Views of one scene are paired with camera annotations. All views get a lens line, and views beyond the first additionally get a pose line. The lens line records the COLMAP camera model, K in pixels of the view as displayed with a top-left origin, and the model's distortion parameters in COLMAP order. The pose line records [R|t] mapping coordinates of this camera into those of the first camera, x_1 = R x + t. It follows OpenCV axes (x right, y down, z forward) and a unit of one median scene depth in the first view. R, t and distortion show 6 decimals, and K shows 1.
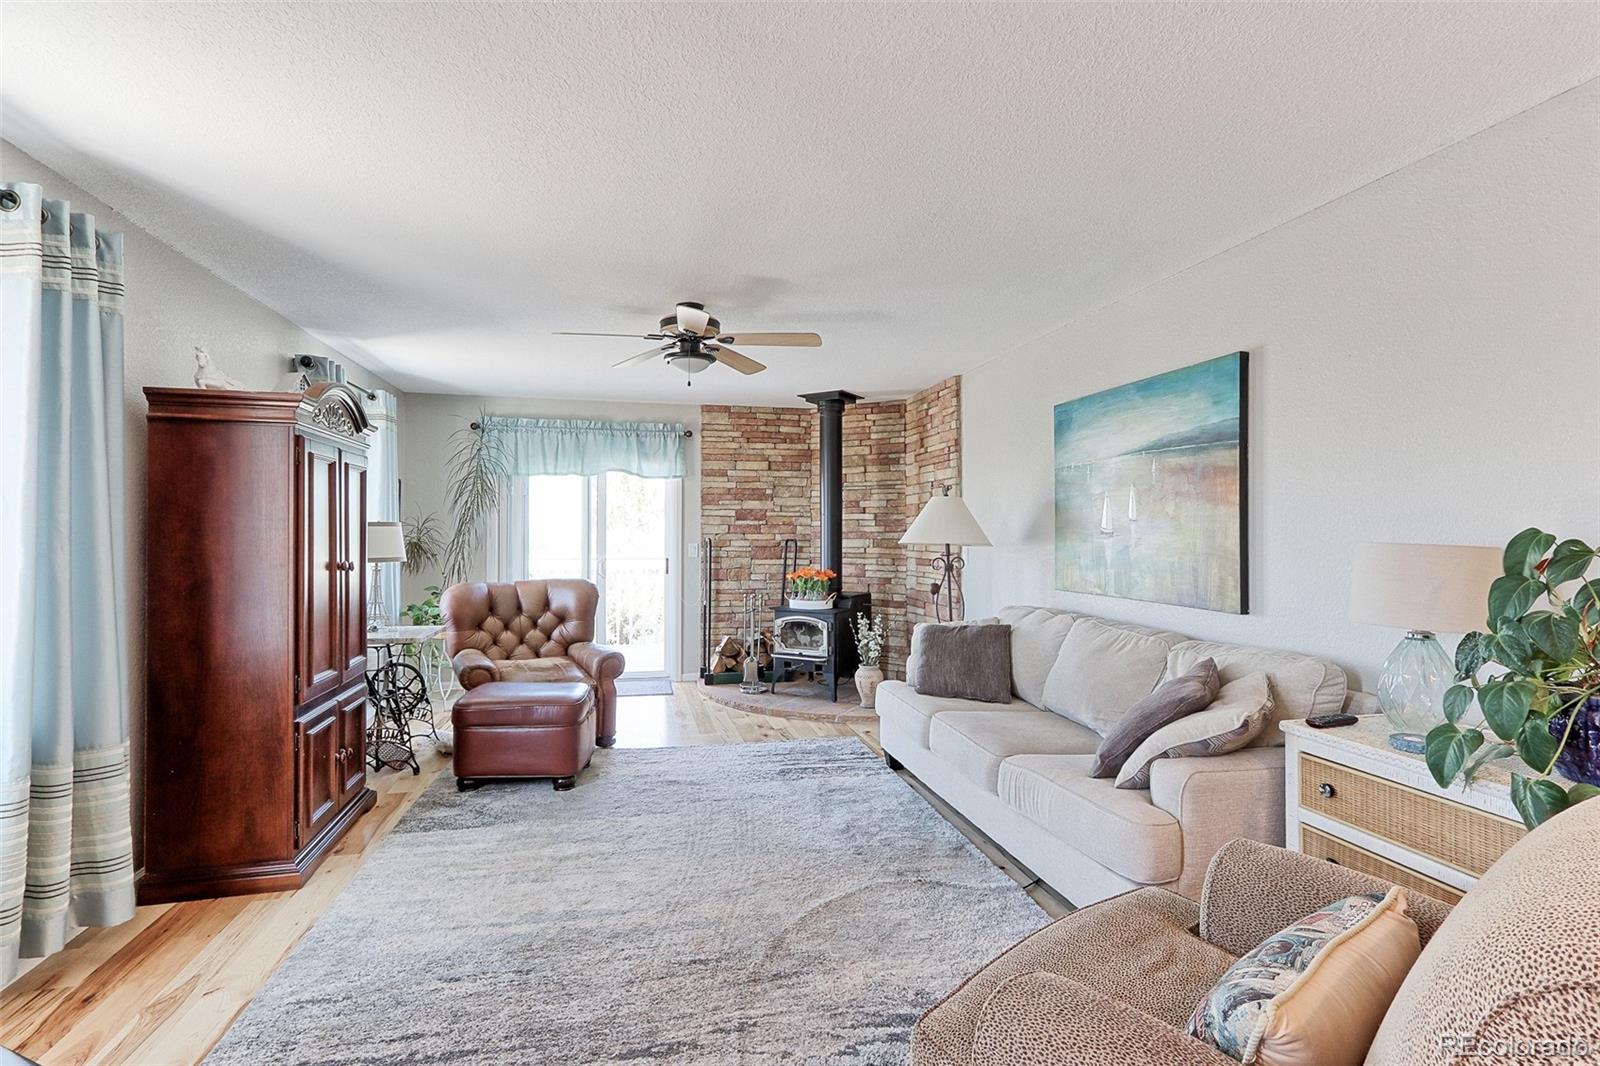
lens RADIAL K [[749.4, 0, 741.3], [0, 749.4, 530.5], [0, 0, 1]] dist [-0.001481, 0.005888]
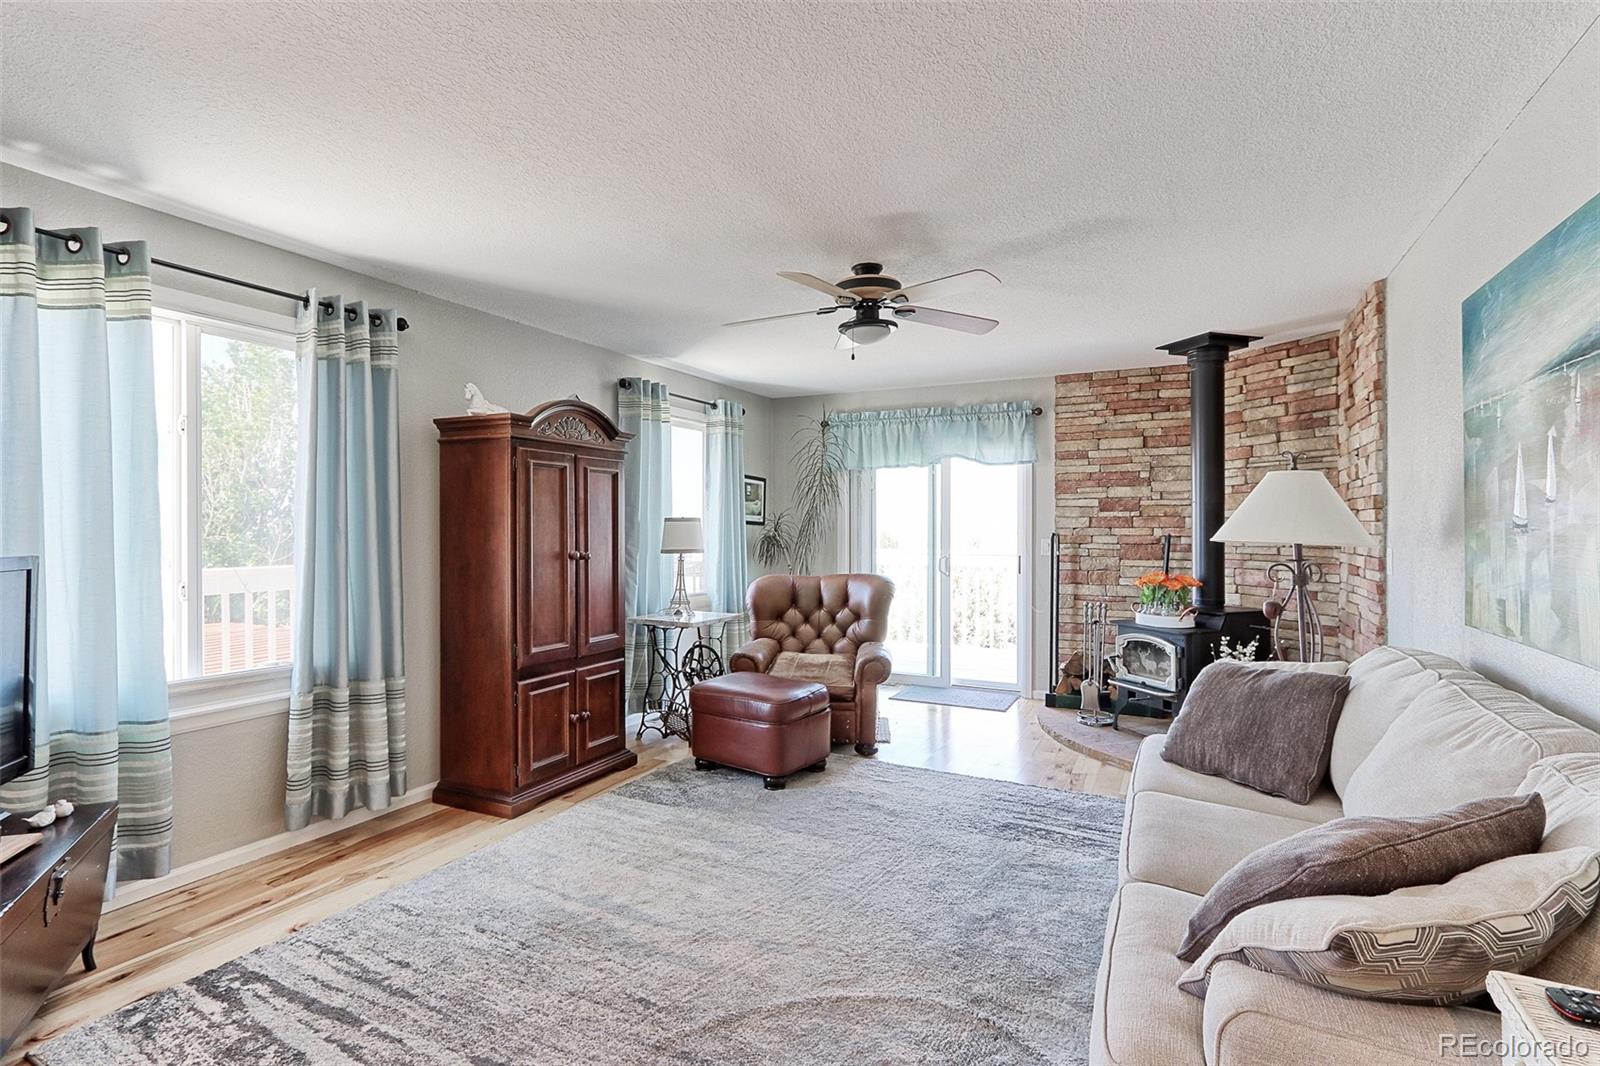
lens RADIAL K [[749.4, 0, 794.4], [0, 749.4, 527.8], [0, 0, 1]] dist [-0.001481, 0.005888]
pose [[0.784160, -0.001080, -0.620558, 0.336858], [0.003519, 0.999990, 0.002706, 0.001222], [0.620549, -0.004306, 0.784156, 0.212231]]
